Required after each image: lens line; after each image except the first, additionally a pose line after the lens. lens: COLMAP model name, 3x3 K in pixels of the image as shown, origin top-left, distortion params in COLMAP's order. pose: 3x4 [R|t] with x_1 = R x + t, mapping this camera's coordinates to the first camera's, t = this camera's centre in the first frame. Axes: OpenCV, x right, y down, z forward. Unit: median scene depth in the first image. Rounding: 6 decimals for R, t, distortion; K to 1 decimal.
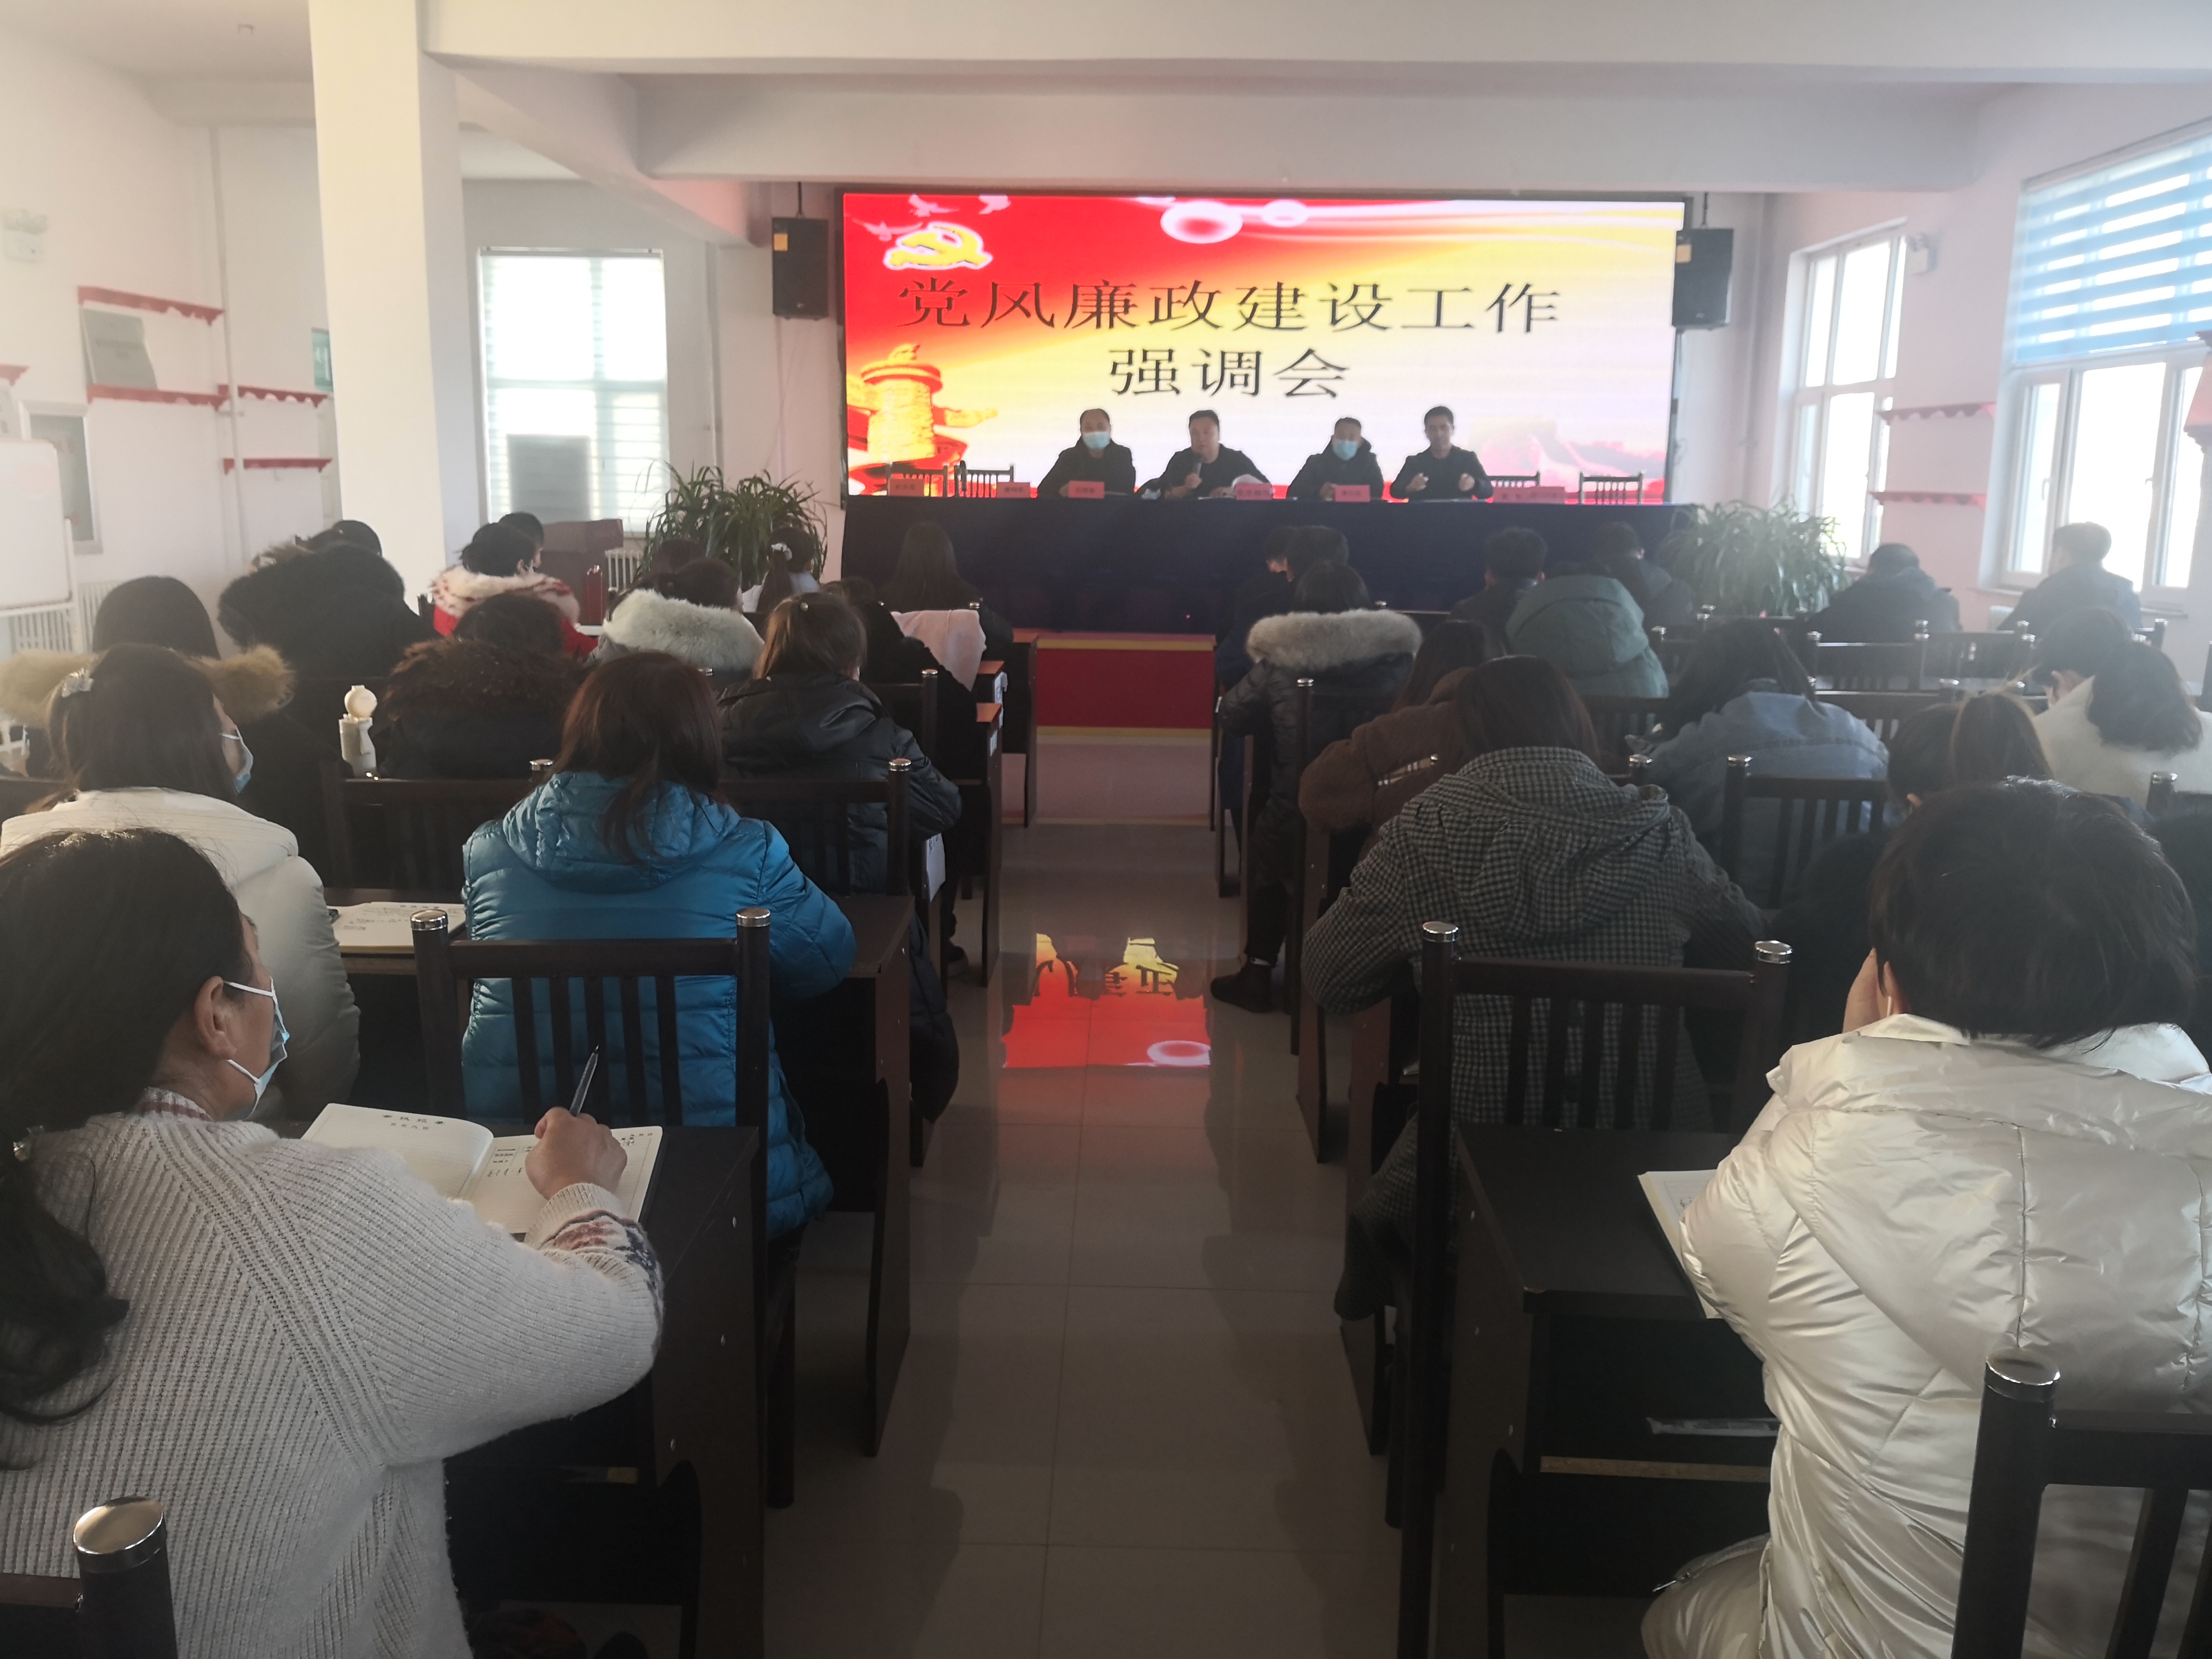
lens RADIAL K [[1775.2, 0, 1106.0], [0, 1775.2, 829.5], [0, 0, 1]] dist [0.001872, 0.000048]
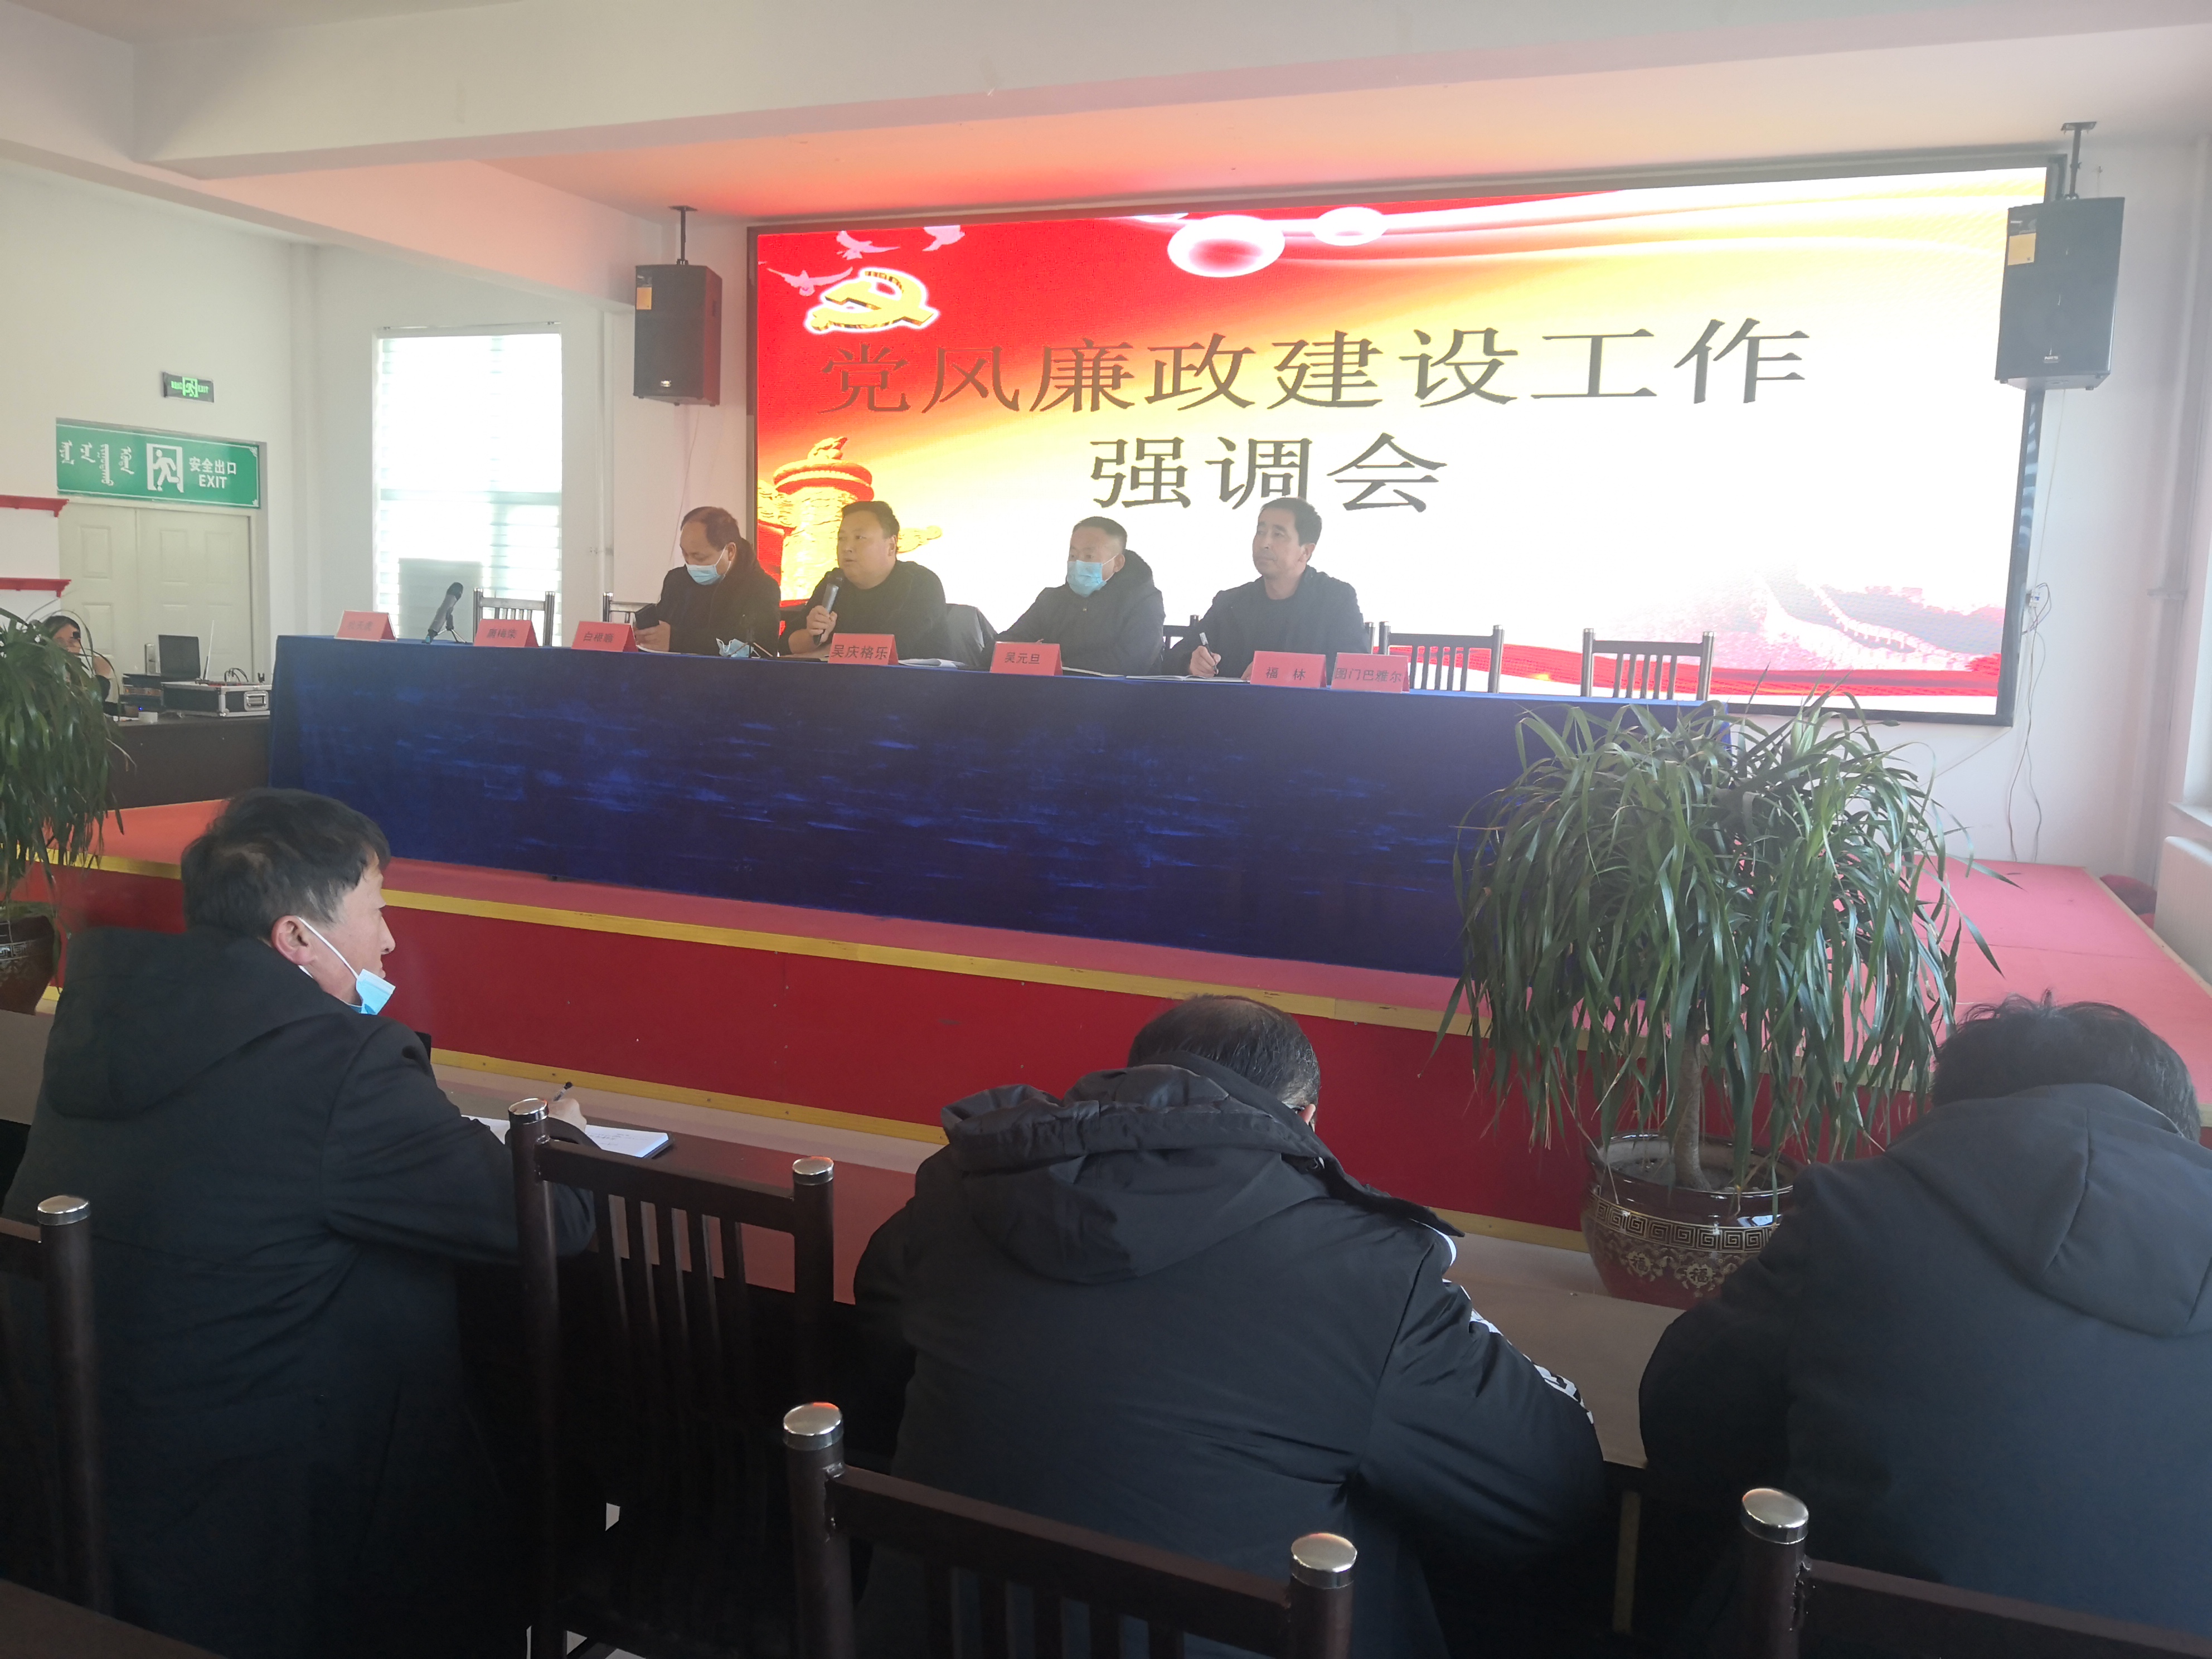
lens RADIAL K [[1731.0, 0, 1106.0], [0, 1731.0, 829.5], [0, 0, 1]] dist [0.001559, -0.013088]
pose [[0.937703, 0.063112, -0.341659, 0.241731], [-0.091103, 0.993619, -0.066494, -0.081435], [0.335282, 0.093478, 0.937469, 0.403724]]
